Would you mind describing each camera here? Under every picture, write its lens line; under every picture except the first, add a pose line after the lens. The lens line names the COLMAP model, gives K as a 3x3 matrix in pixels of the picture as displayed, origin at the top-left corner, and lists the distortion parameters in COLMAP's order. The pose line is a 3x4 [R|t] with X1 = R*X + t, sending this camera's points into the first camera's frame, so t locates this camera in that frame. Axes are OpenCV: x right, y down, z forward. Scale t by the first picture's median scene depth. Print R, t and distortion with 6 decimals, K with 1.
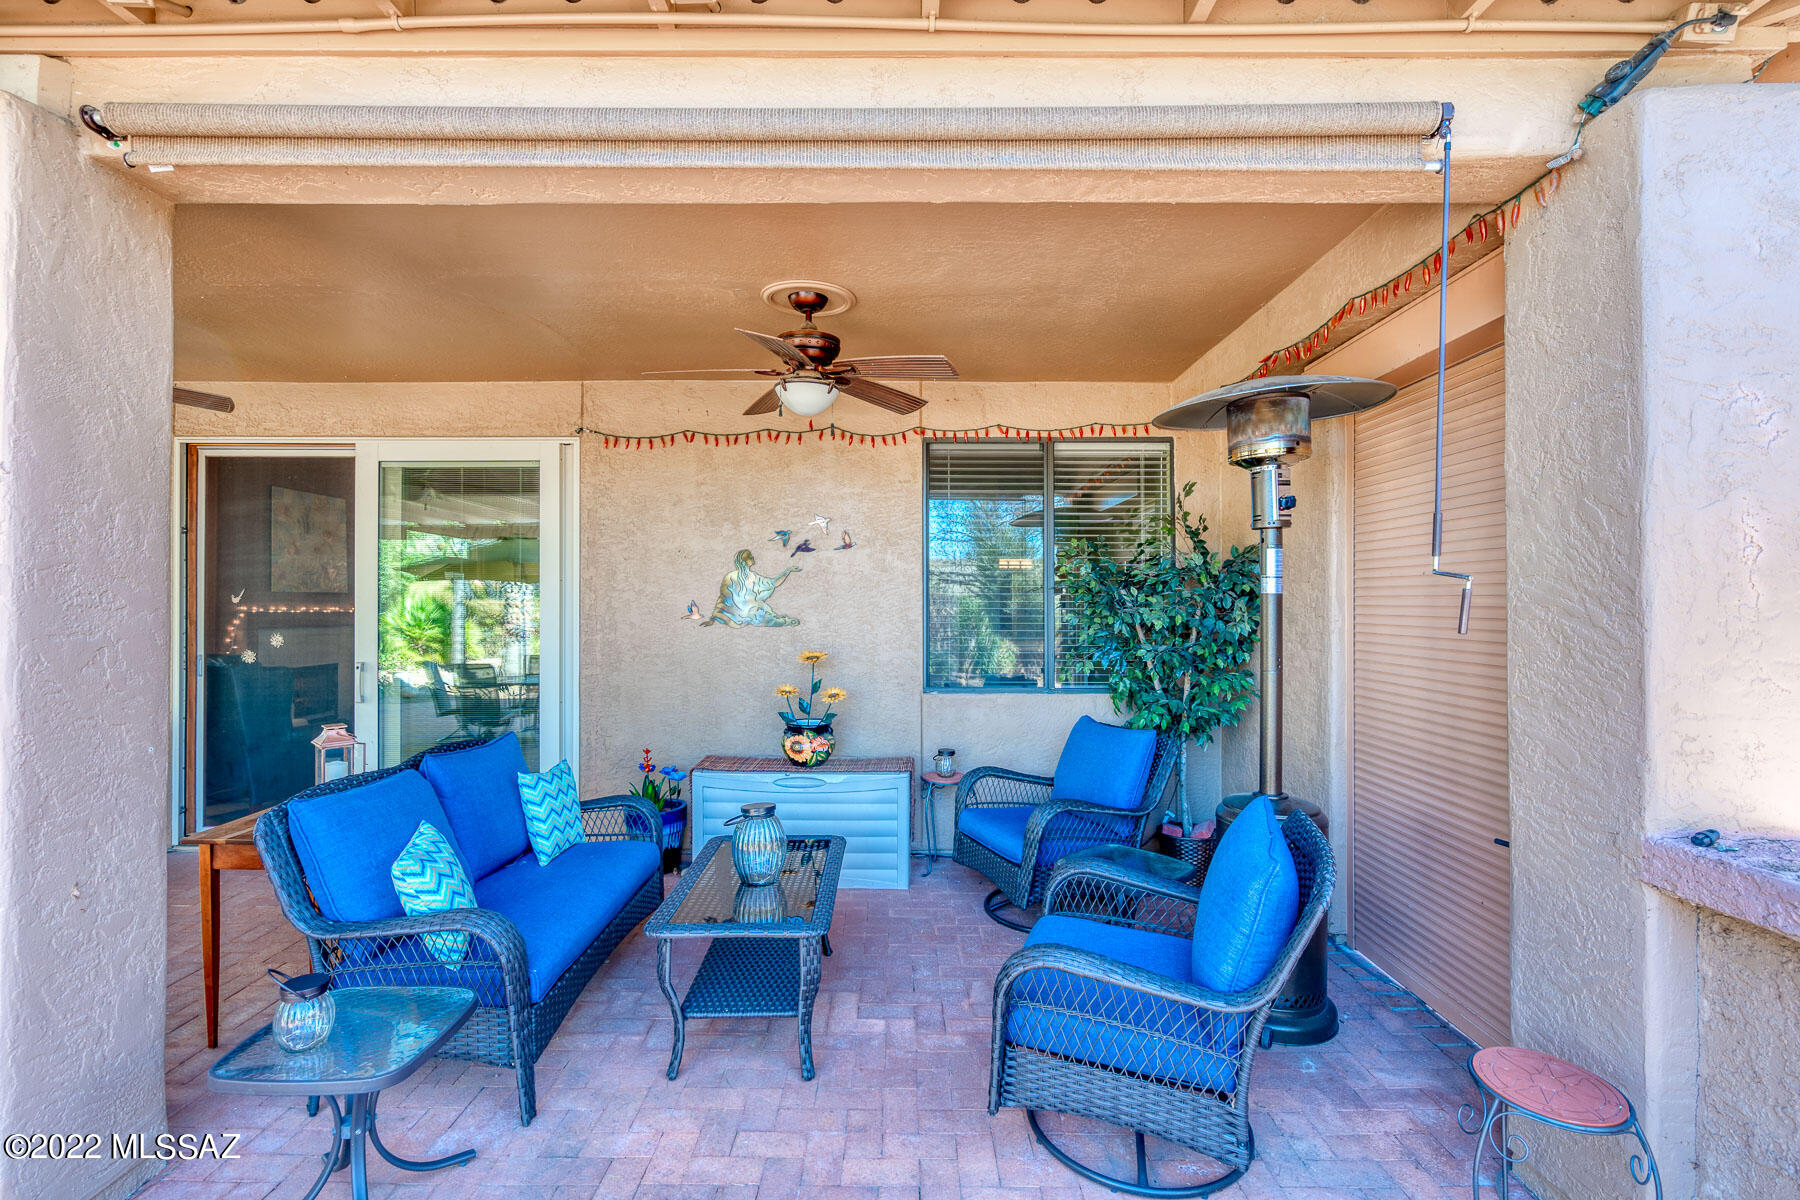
lens RADIAL K [[813.1, 0, 905.1], [0, 813.1, 595.7], [0, 0, 1]] dist [-0.001930, 0.000225]
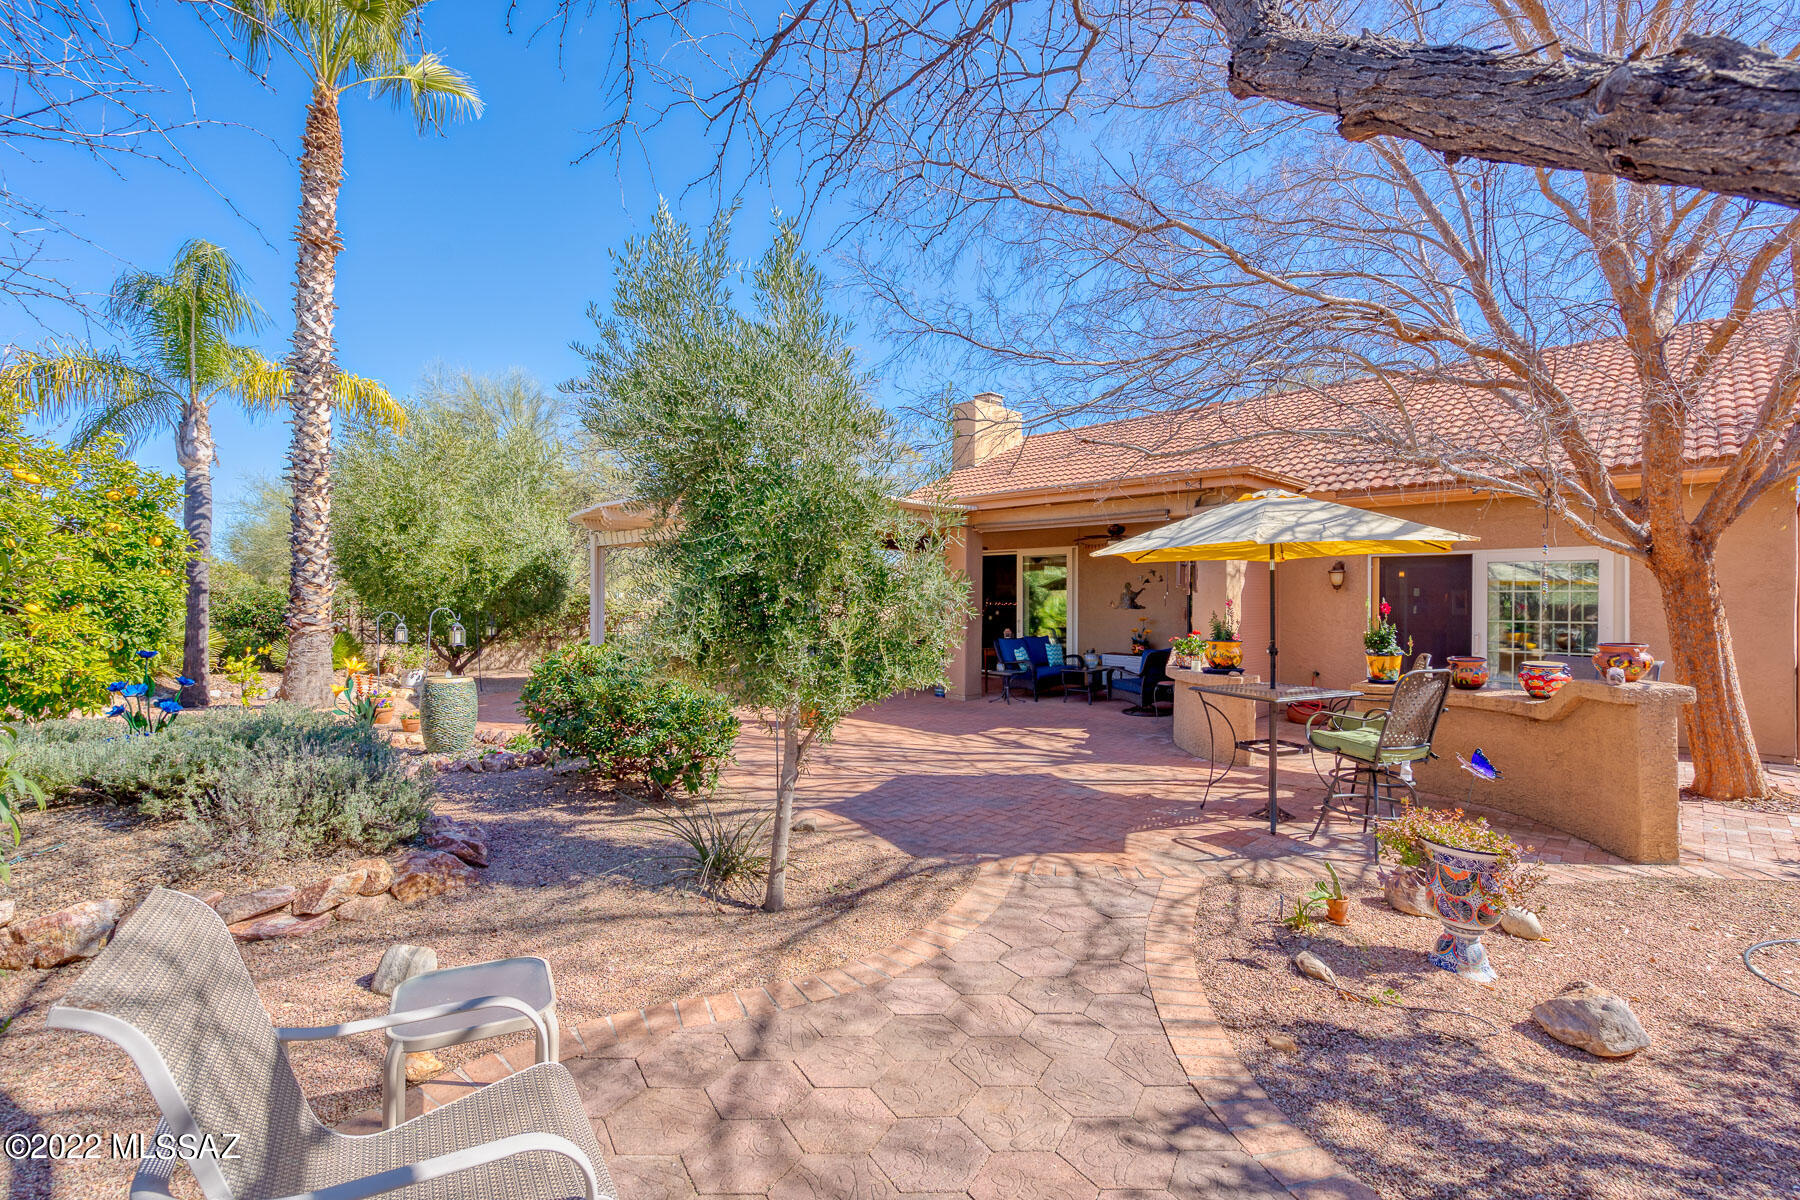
lens RADIAL K [[781.8, 0, 900.0], [0, 781.8, 600.0], [0, 0, 1]] dist [0.001868, 0.000325]
pose [[0.706054, 0.001461, -0.708157, 1.202778], [-0.001250, 0.999999, 0.000818, 0.005576], [0.708157, 0.000307, 0.706055, -1.529666]]
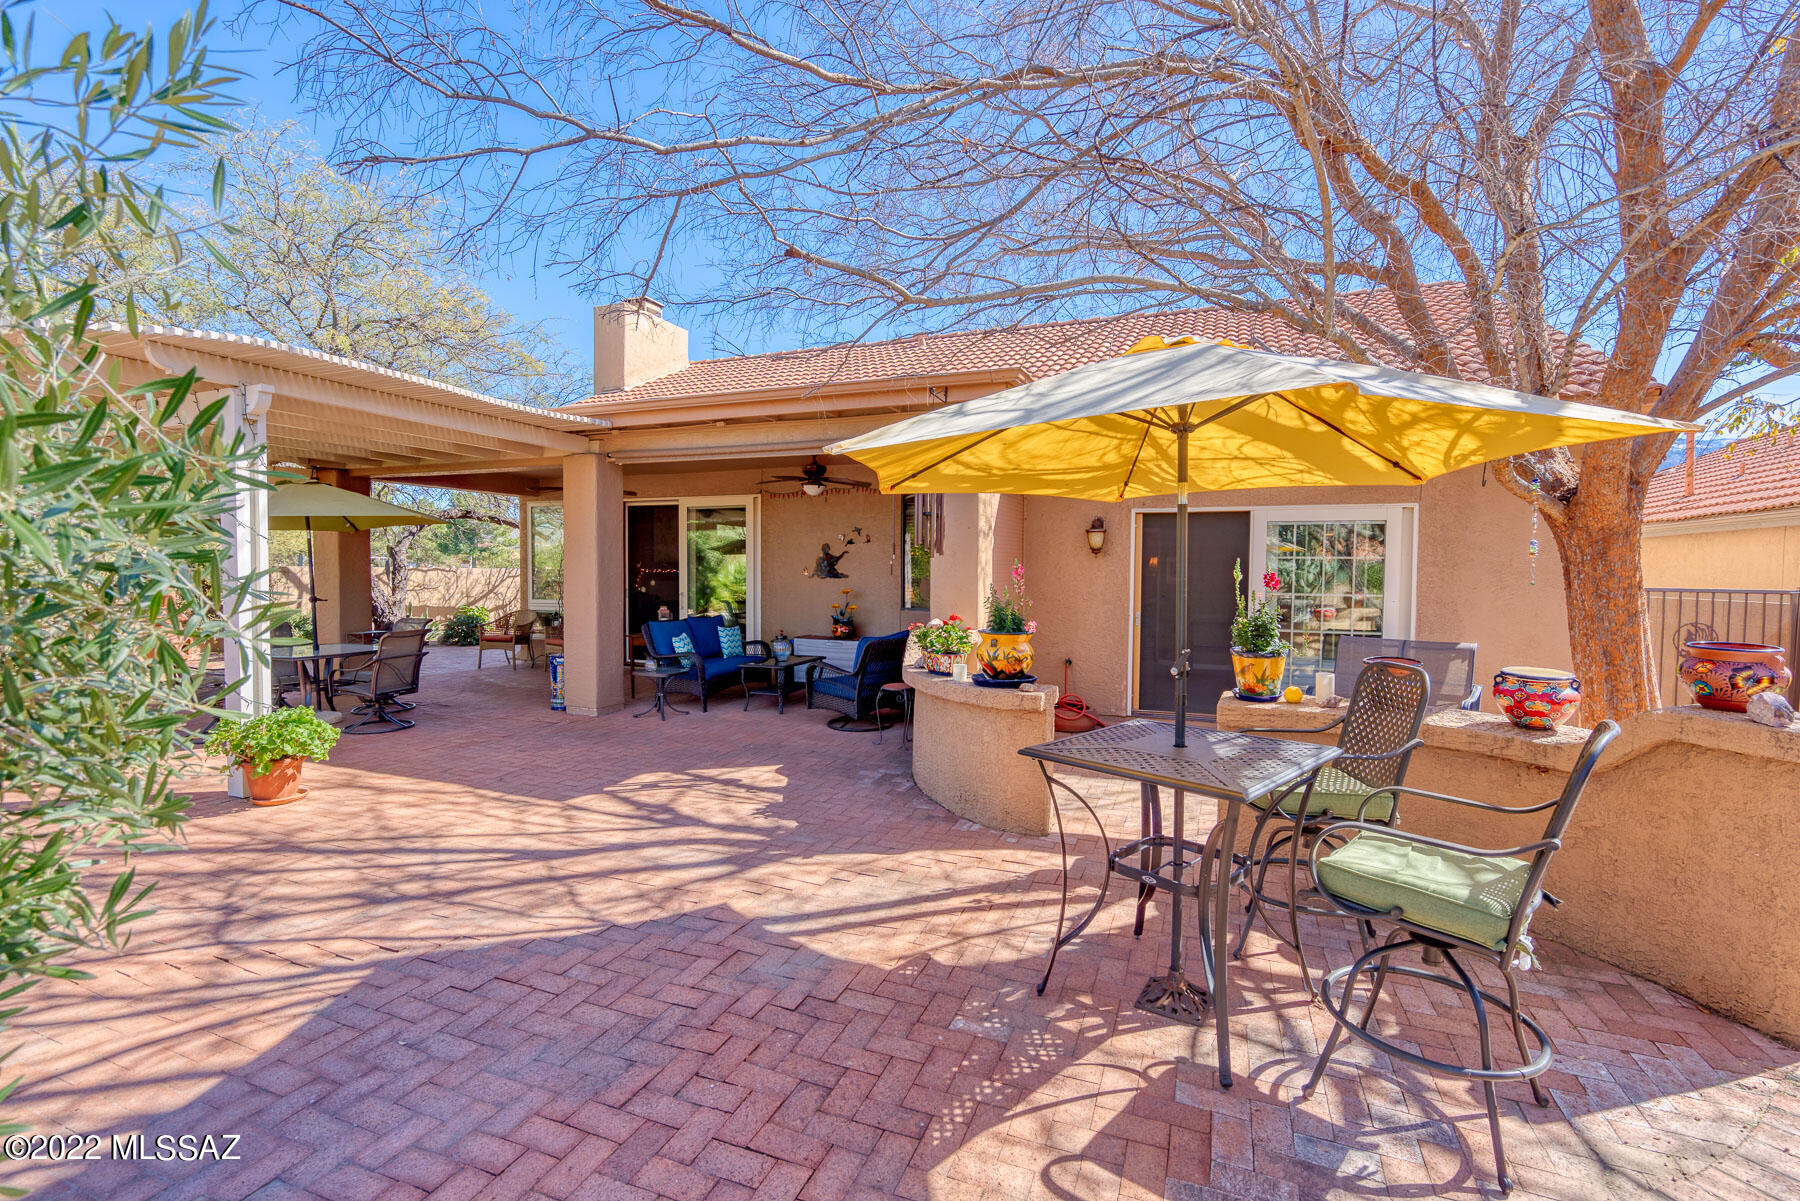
lens RADIAL K [[812.8, 0, 902.1], [0, 812.8, 587.0], [0, 0, 1]] dist [-0.002010, 0.000601]
pose [[0.928048, 0.013141, -0.372229, 0.830466], [-0.004389, 0.999694, 0.024351, 0.007221], [0.372435, -0.020965, 0.927822, -0.983345]]
